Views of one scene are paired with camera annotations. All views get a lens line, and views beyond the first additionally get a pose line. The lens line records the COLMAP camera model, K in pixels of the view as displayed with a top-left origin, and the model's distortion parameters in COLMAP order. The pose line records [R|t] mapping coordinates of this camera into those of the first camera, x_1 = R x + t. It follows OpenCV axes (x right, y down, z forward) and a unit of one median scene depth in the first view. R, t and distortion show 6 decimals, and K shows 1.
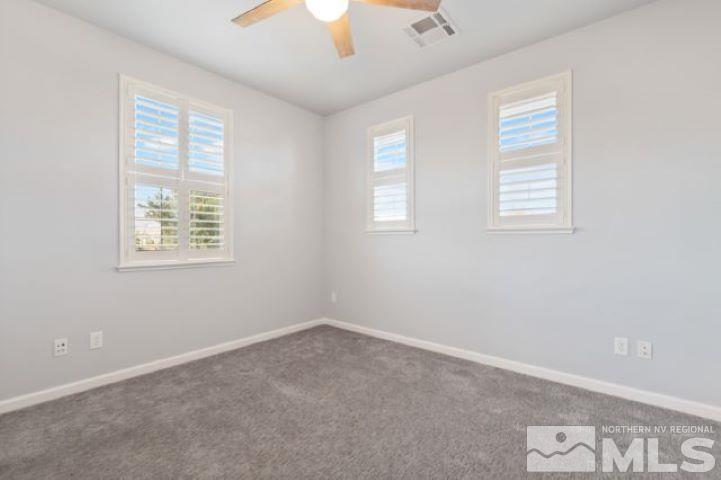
lens RADIAL K [[316.7, 0, 360.5], [0, 316.7, 240.0], [0, 0, 1]] dist [0.002726, 0.000375]
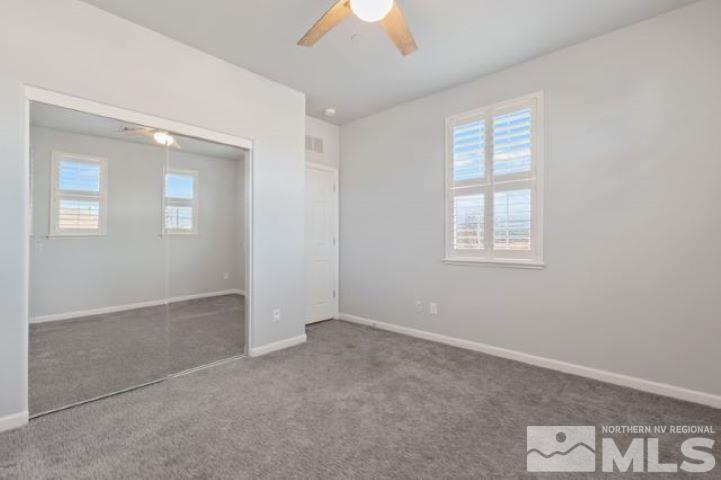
lens RADIAL K [[316.7, 0, 360.5], [0, 316.7, 240.0], [0, 0, 1]] dist [0.002726, 0.000375]
pose [[-0.031286, 0.003502, -0.999504, 0.548379], [0.002635, 0.999991, 0.003421, -0.006071], [0.999507, -0.002526, -0.031295, 0.612113]]
